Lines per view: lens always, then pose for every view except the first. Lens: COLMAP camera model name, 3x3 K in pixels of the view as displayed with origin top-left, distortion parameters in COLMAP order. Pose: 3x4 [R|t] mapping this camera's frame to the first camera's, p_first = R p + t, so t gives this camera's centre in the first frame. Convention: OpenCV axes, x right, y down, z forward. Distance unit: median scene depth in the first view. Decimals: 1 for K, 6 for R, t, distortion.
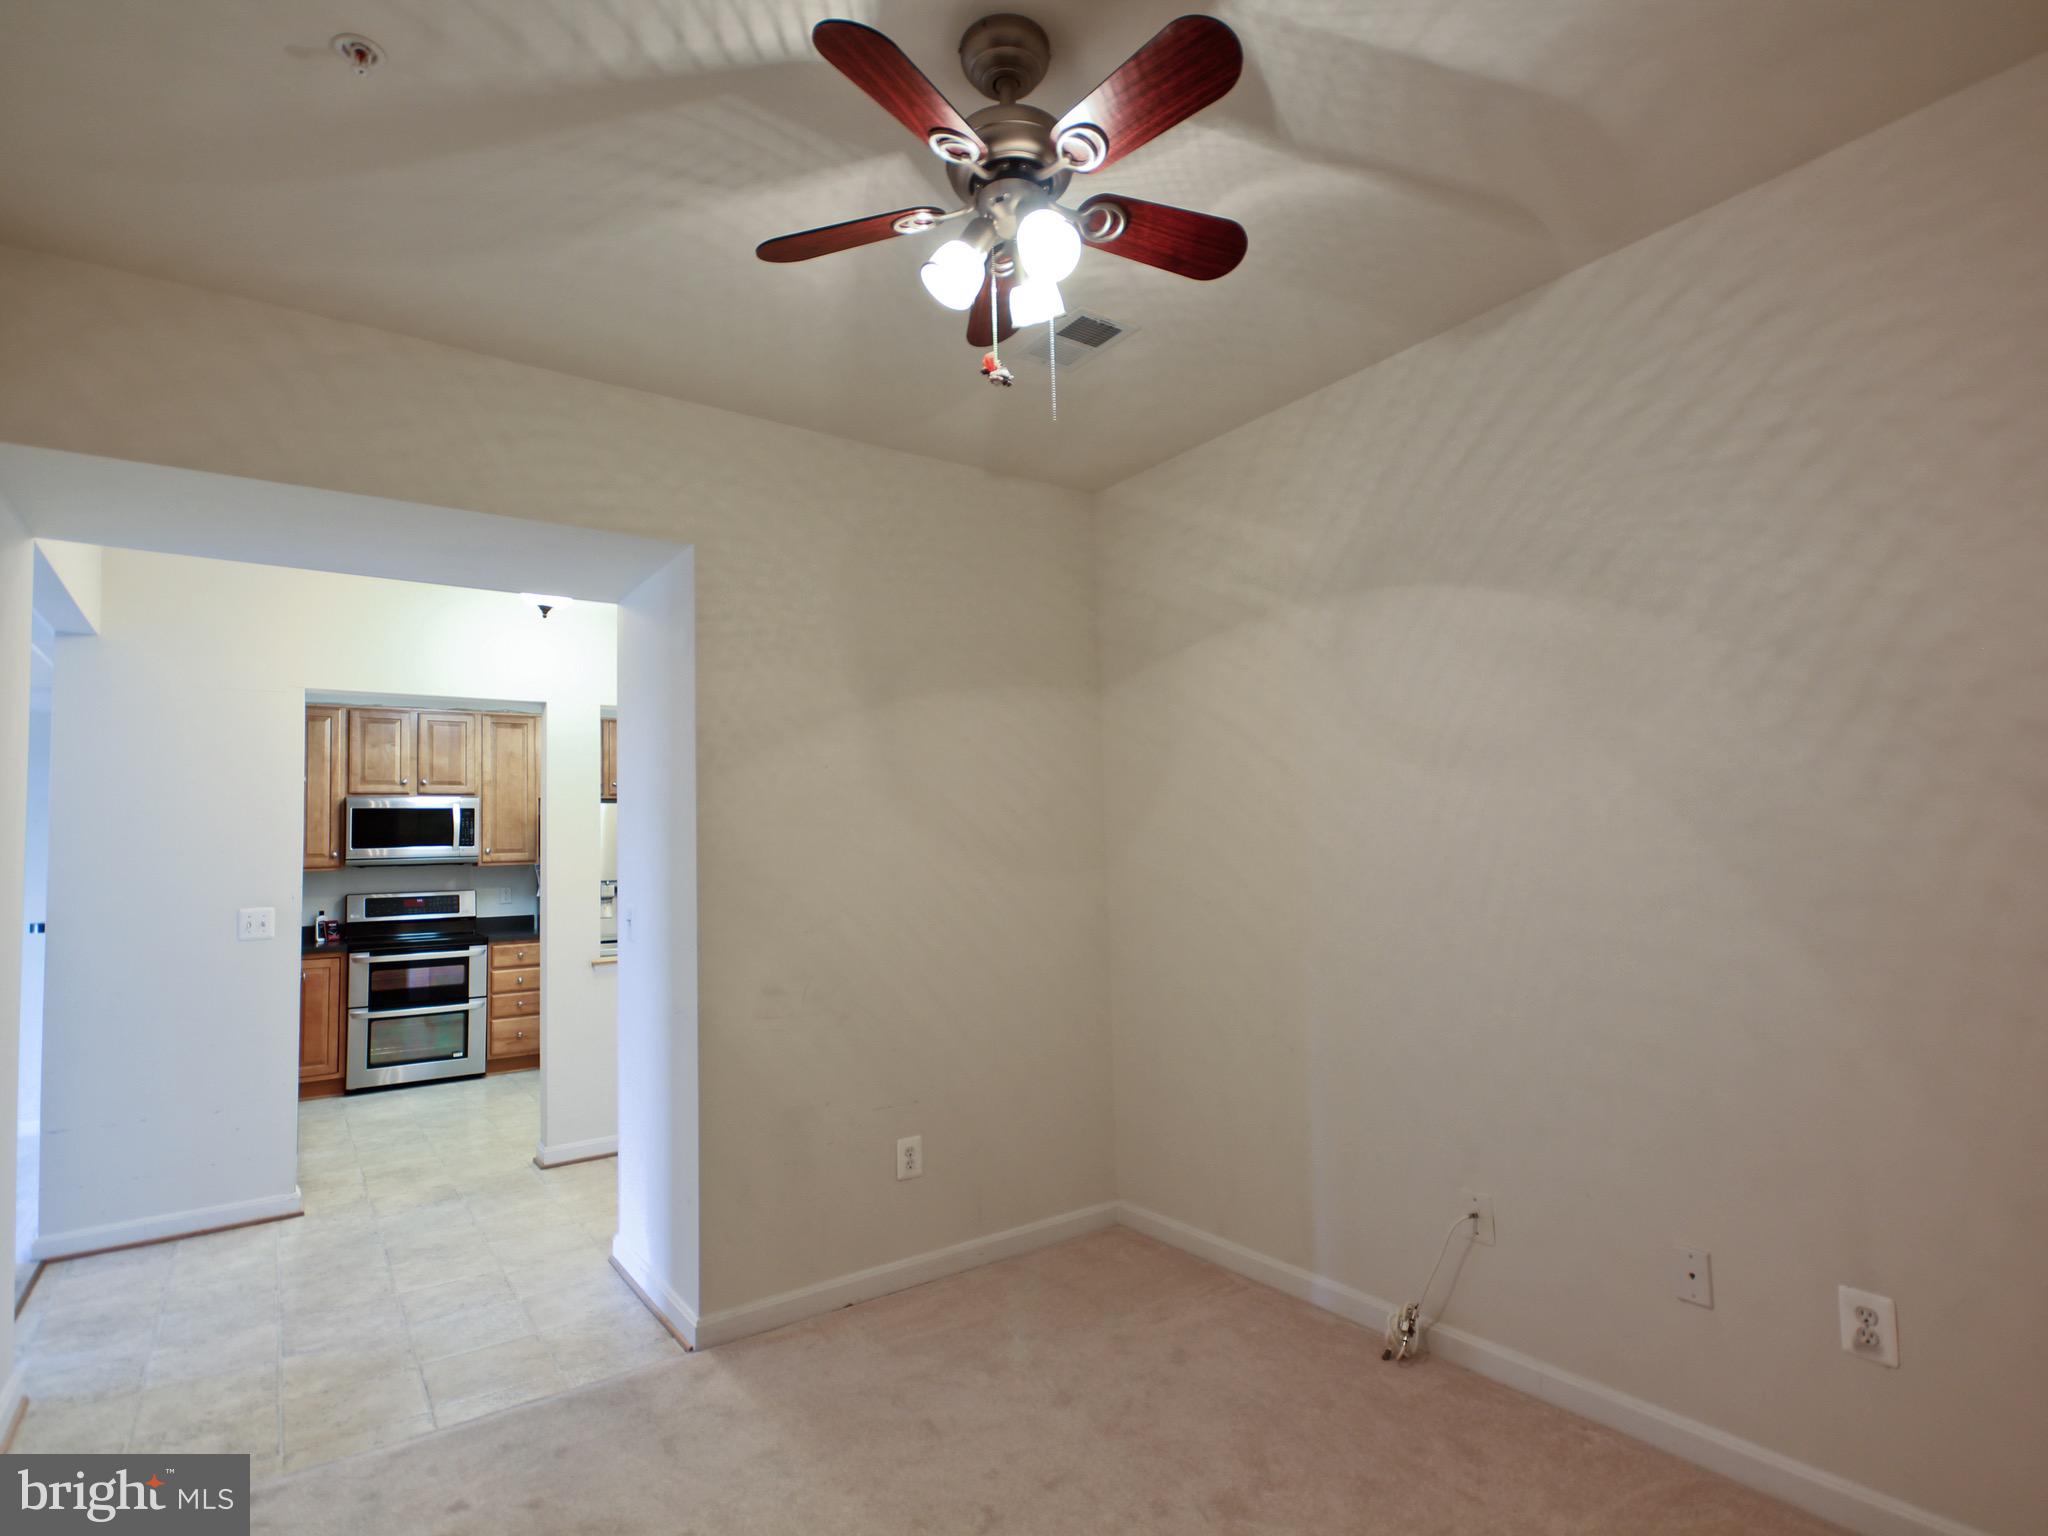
lens RADIAL K [[1064.4, 0, 1028.2], [0, 1064.4, 779.8], [0, 0, 1]] dist [0.003385, 0.004642]
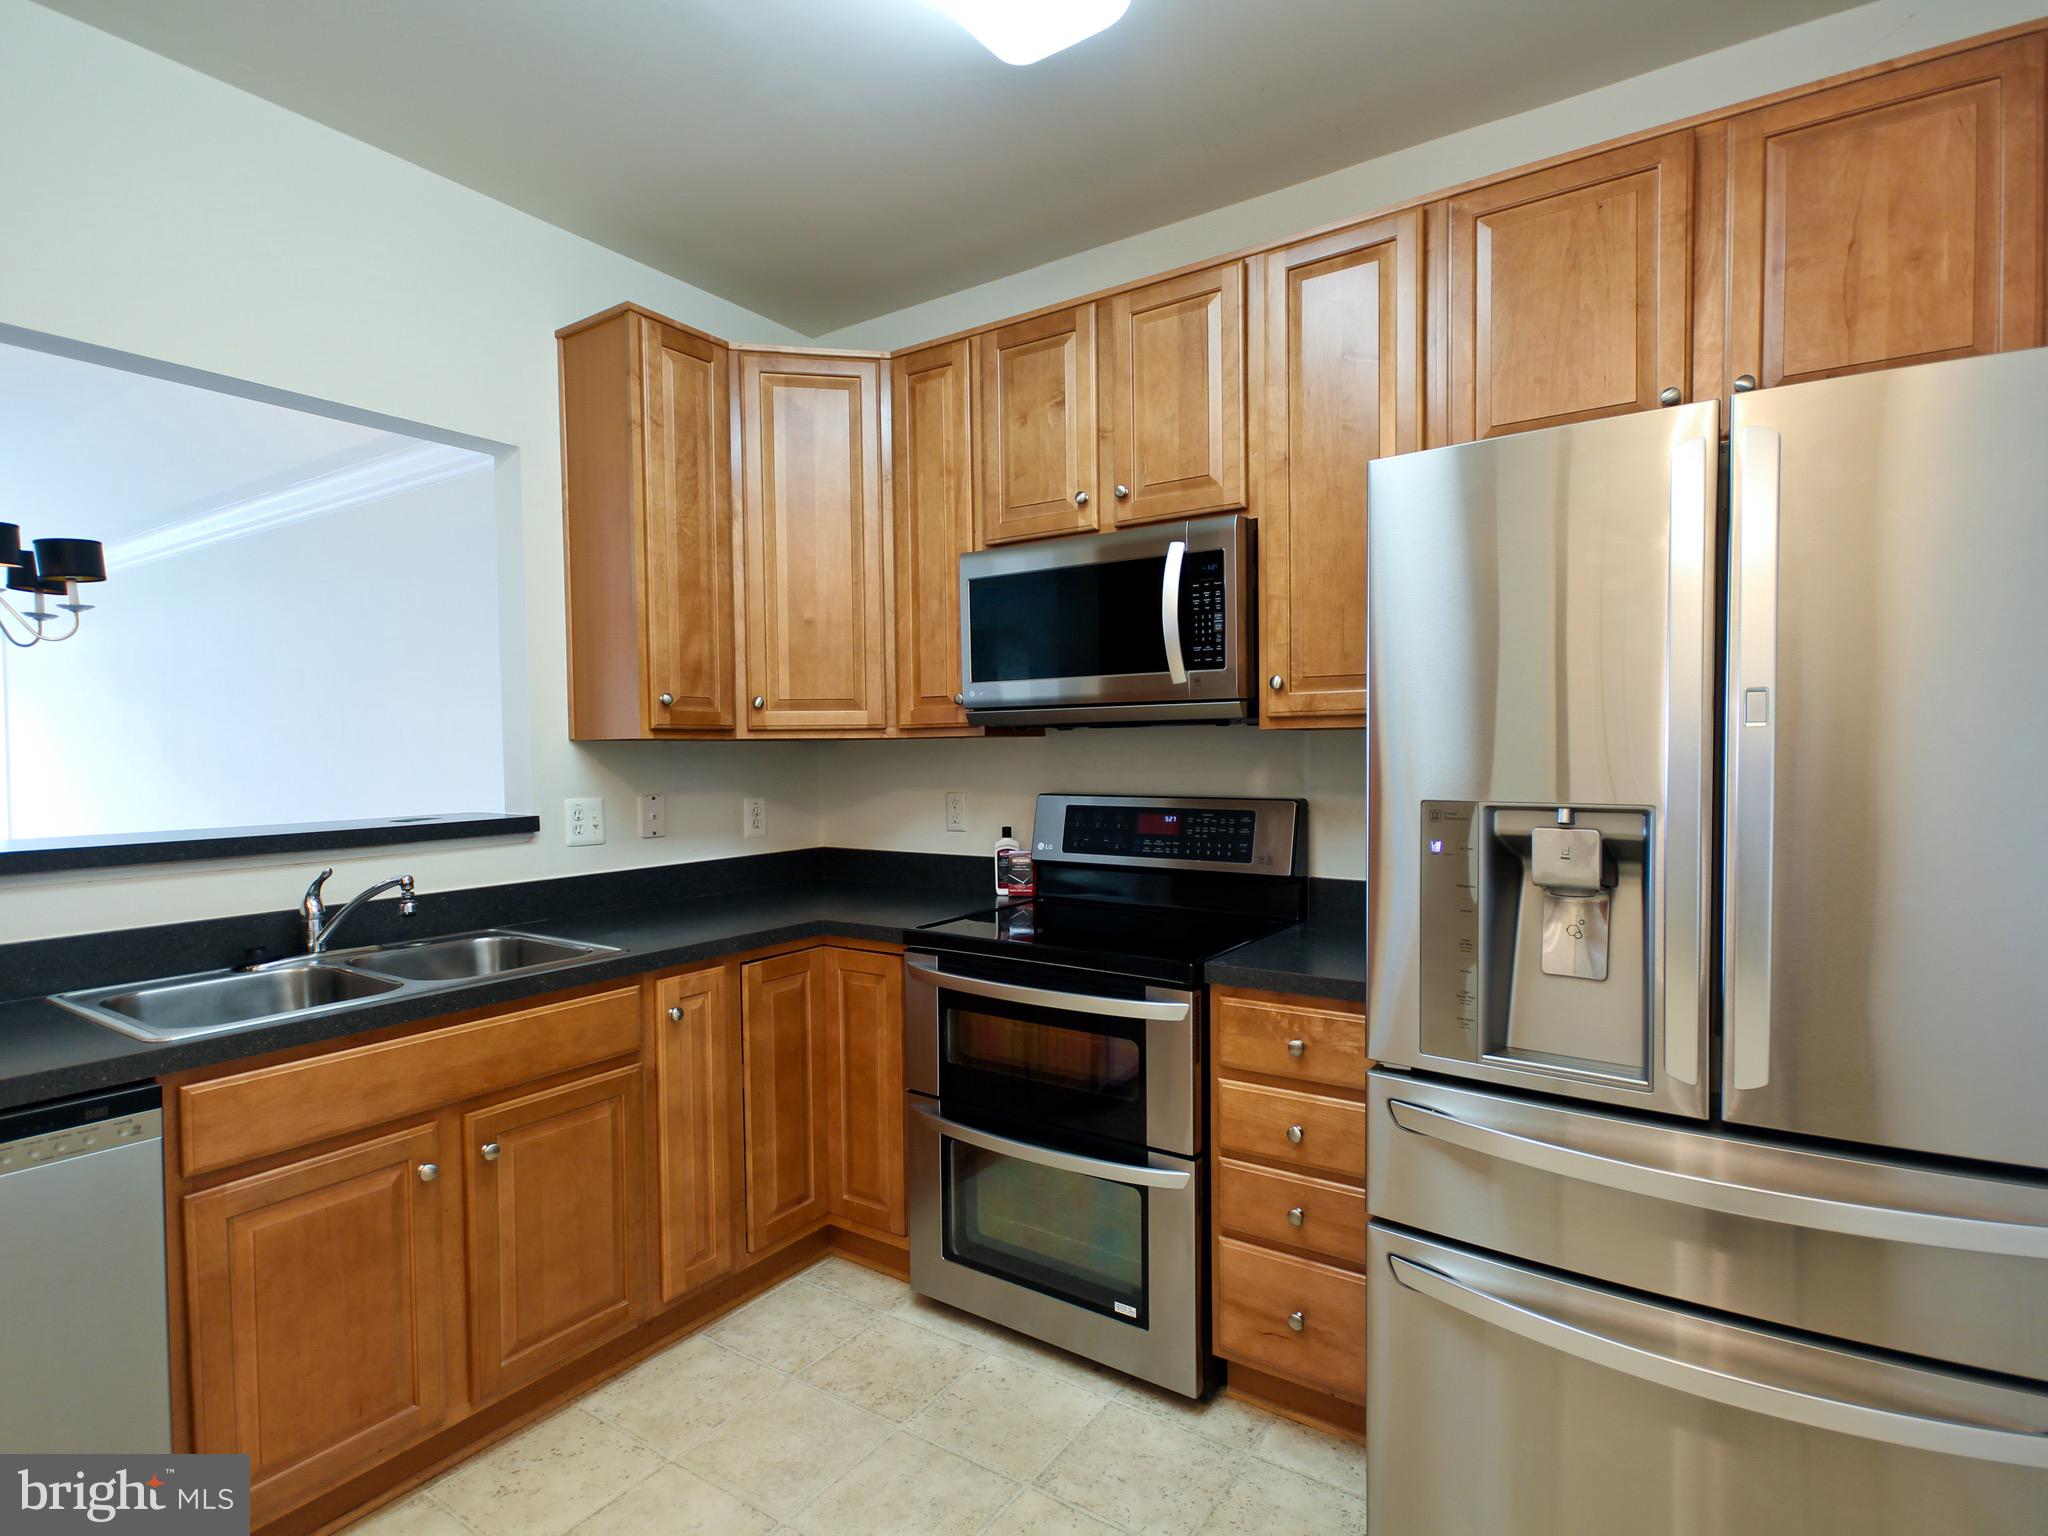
lens RADIAL K [[1064.4, 0, 1032.5], [0, 1064.4, 776.2], [0, 0, 1]] dist [0.003385, 0.004642]
pose [[0.341946, 0.053578, -0.938191, -0.242369], [0.075519, 0.993577, 0.084266, 0.065003], [0.936680, -0.099666, 0.335703, 0.858277]]
